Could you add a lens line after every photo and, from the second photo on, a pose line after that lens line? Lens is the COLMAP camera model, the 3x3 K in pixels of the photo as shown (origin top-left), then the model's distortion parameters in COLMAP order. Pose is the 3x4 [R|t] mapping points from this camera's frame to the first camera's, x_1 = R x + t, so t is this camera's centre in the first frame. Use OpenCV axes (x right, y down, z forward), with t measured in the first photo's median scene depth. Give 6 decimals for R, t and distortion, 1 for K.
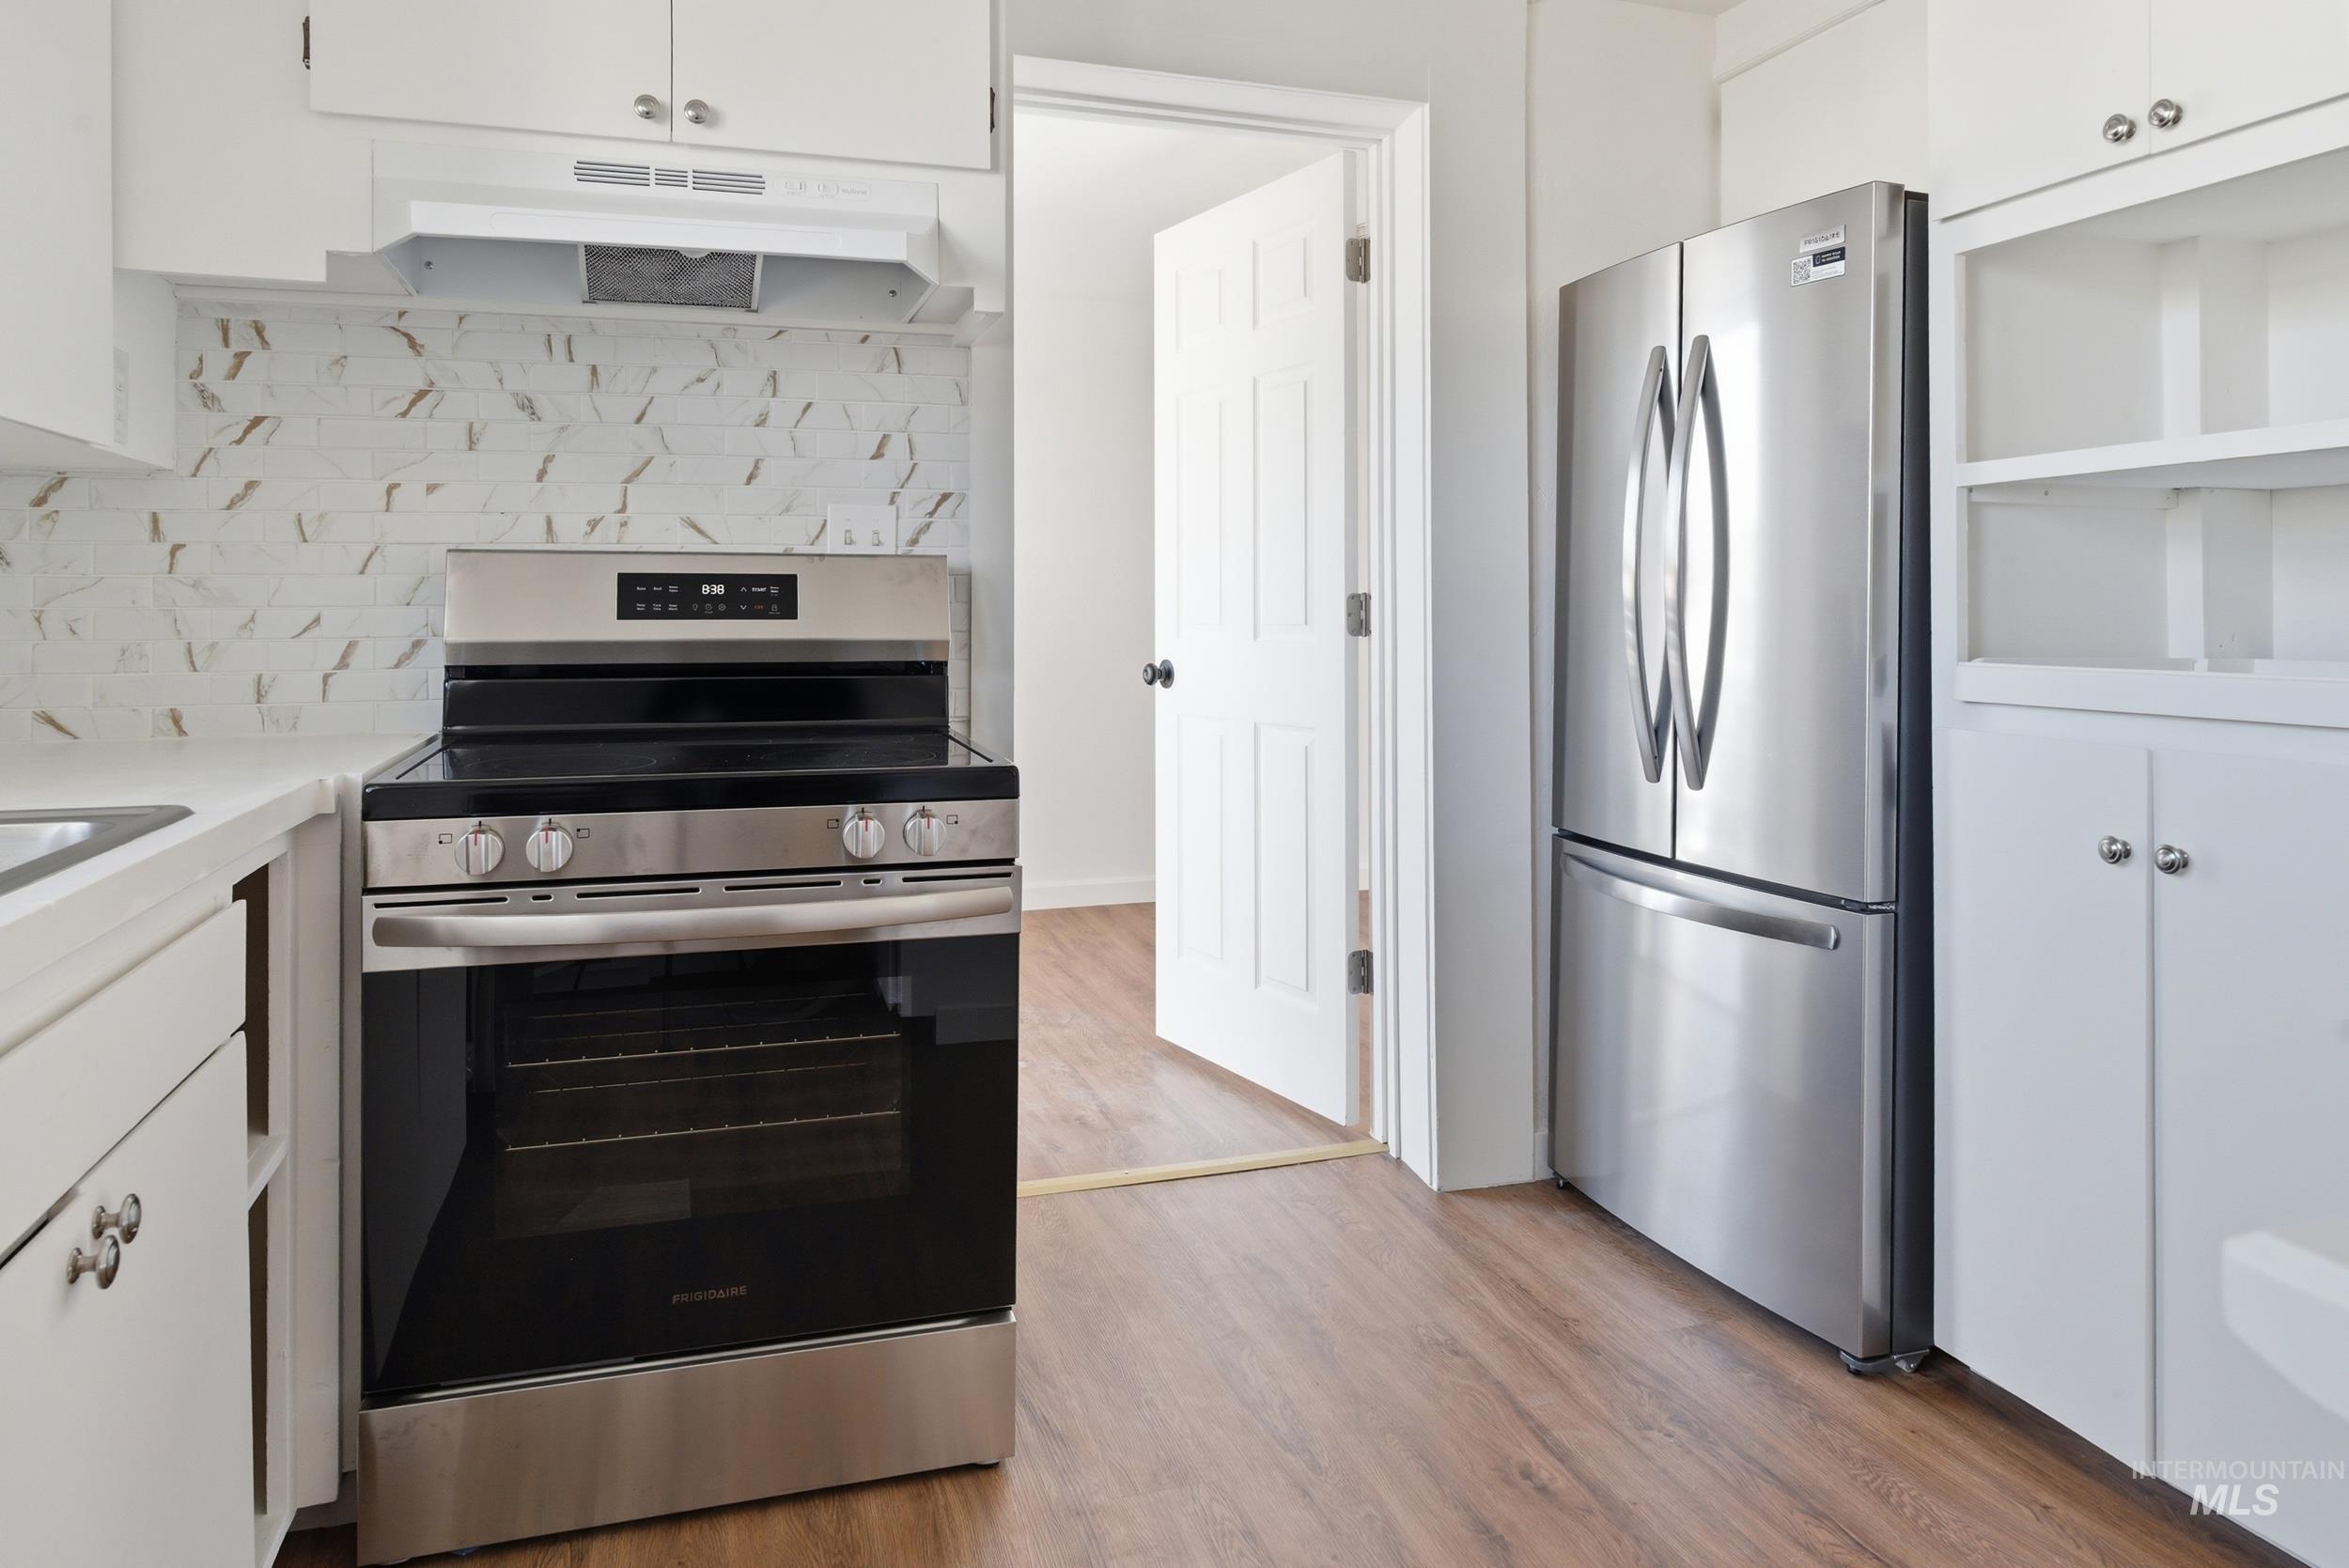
lens RADIAL K [[1528.7, 0, 1172.9], [0, 1528.7, 597.0], [0, 0, 1]] dist [-0.003905, 0.000599]
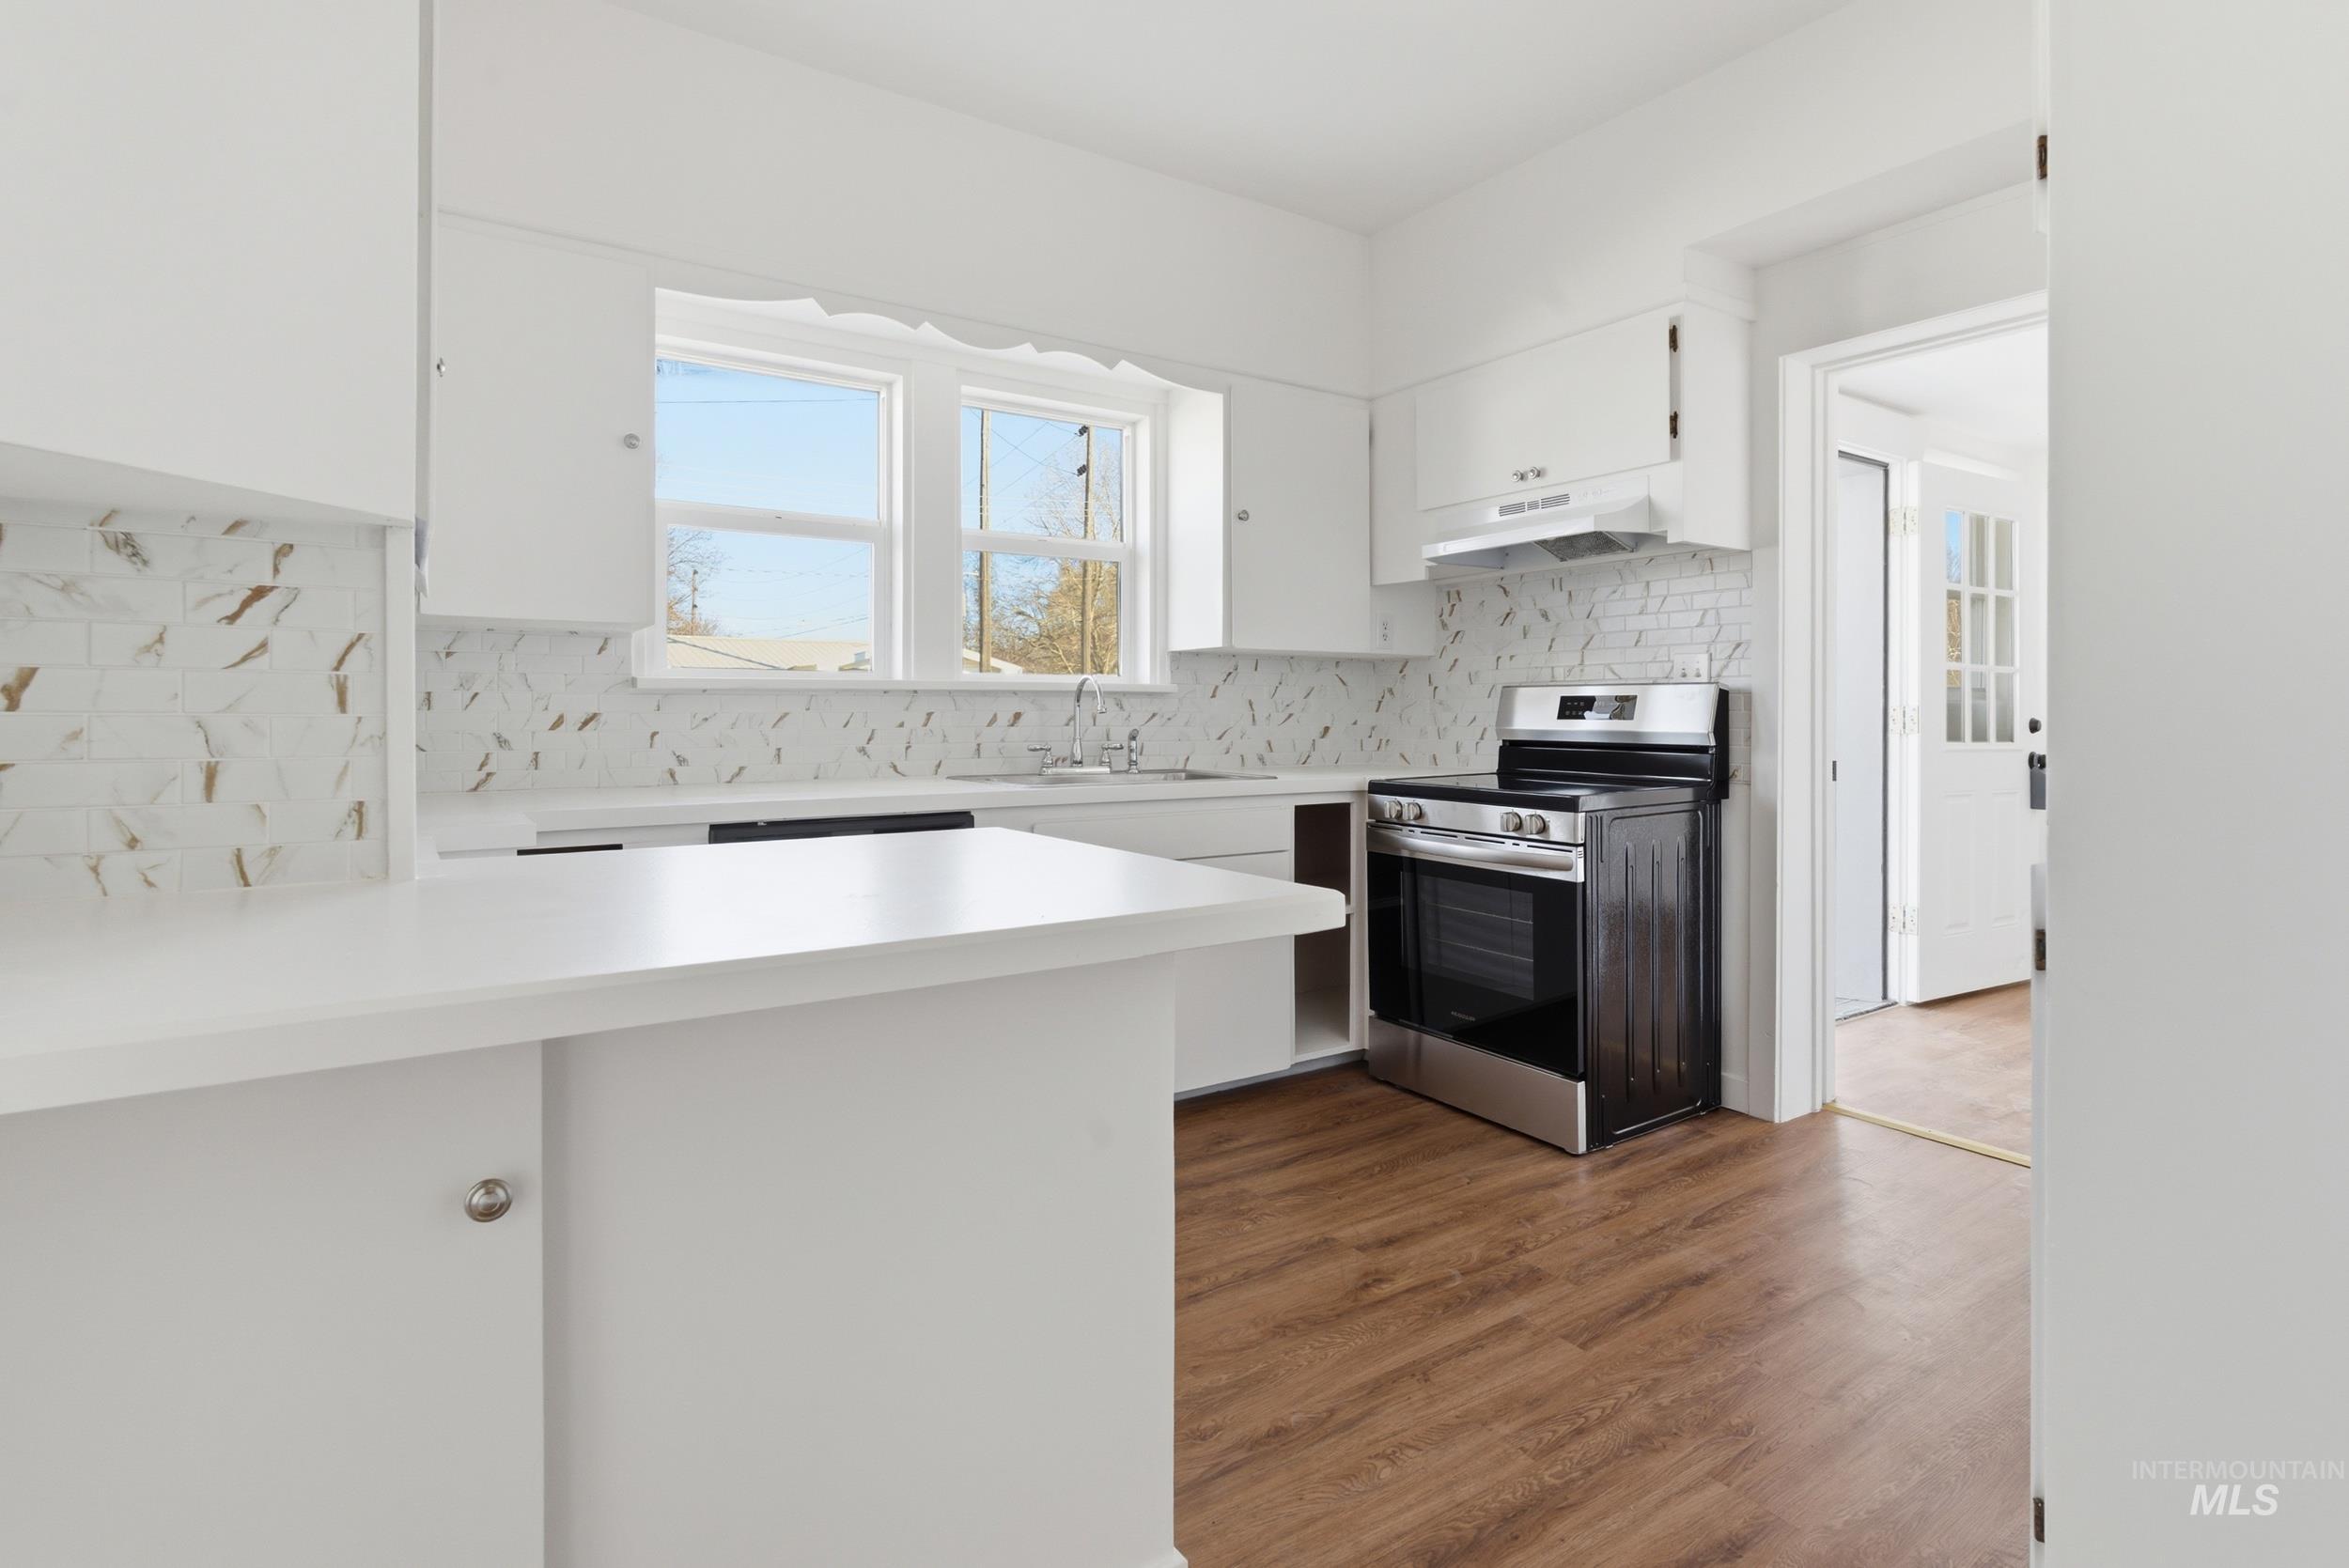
lens RADIAL K [[1166.7, 0, 1184.2], [0, 1166.7, 717.1], [0, 0, 1]] dist [-0.003367, 0.000511]
pose [[0.275046, 0.005728, -0.961414, 0.974383], [0.008366, 0.999930, 0.008350, -0.004720], [0.961395, -0.010340, 0.274979, 0.101112]]
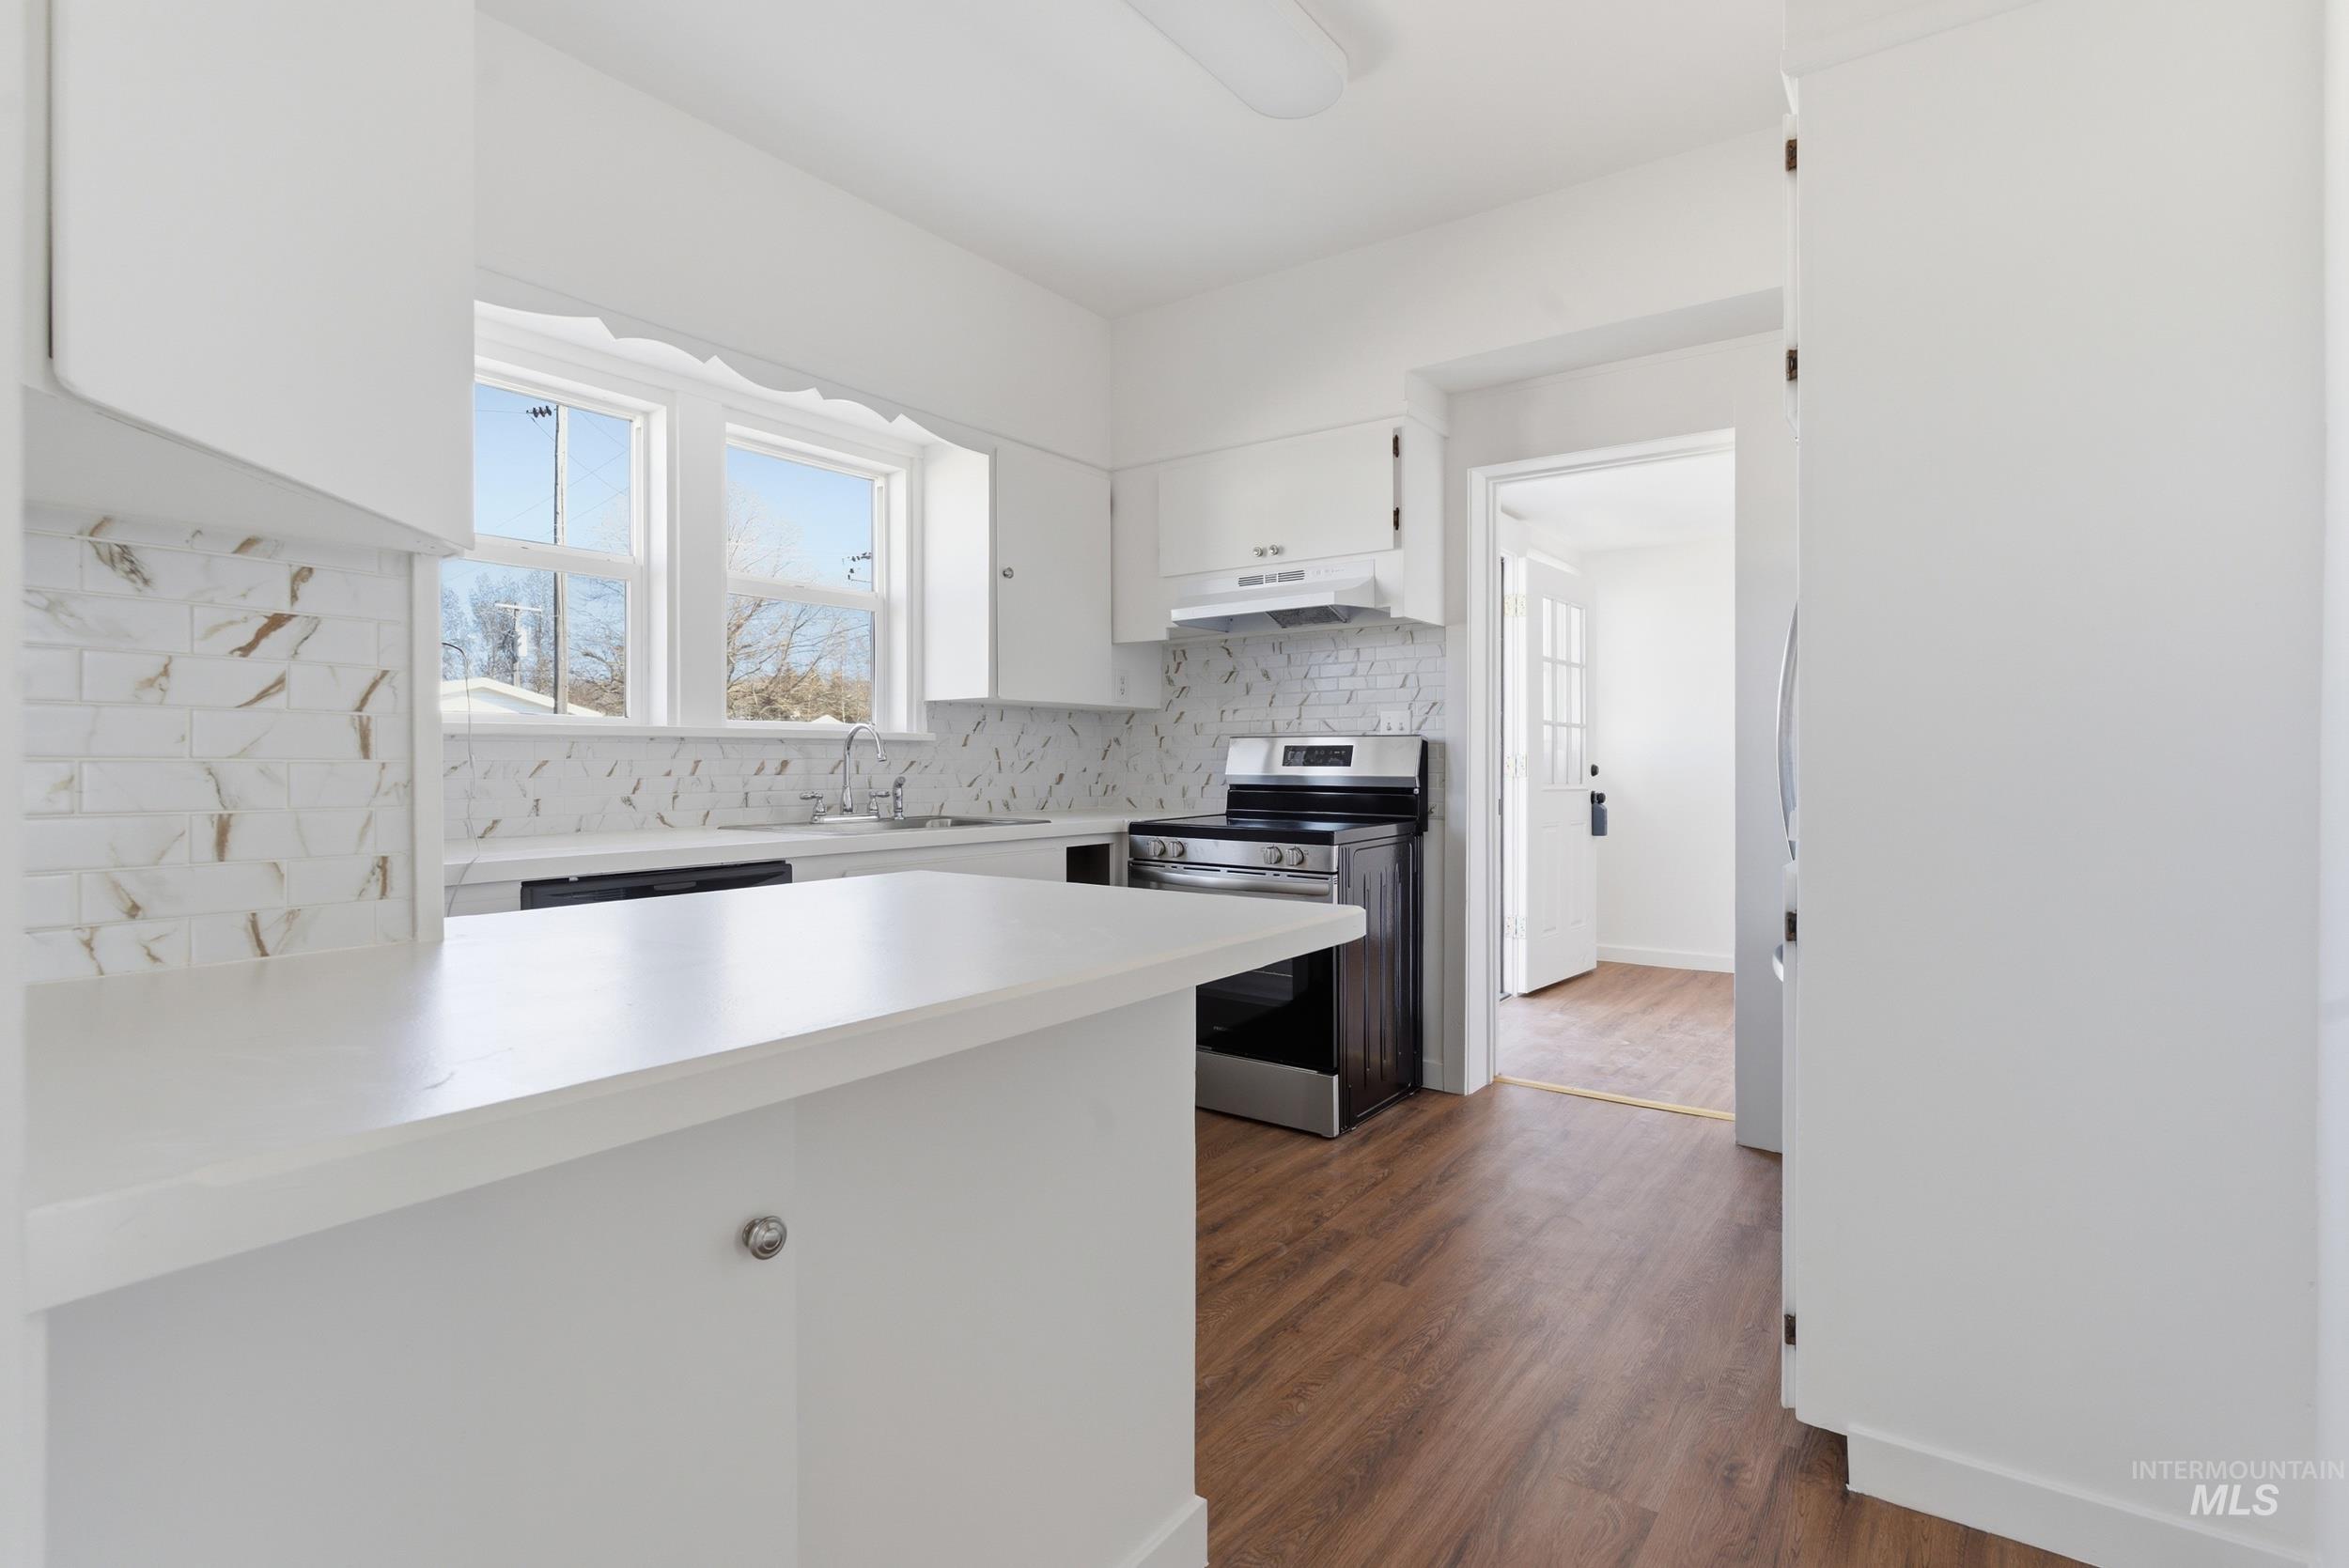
lens RADIAL K [[1134.5, 0, 1179.4], [0, 1134.5, 772.5], [0, 0, 1]] dist [-0.004429, 0.000966]
pose [[0.587525, 0.009012, -0.809156, 0.926702], [0.007547, 0.999833, 0.016615, -0.004777], [0.809171, -0.015868, 0.587359, -0.134497]]
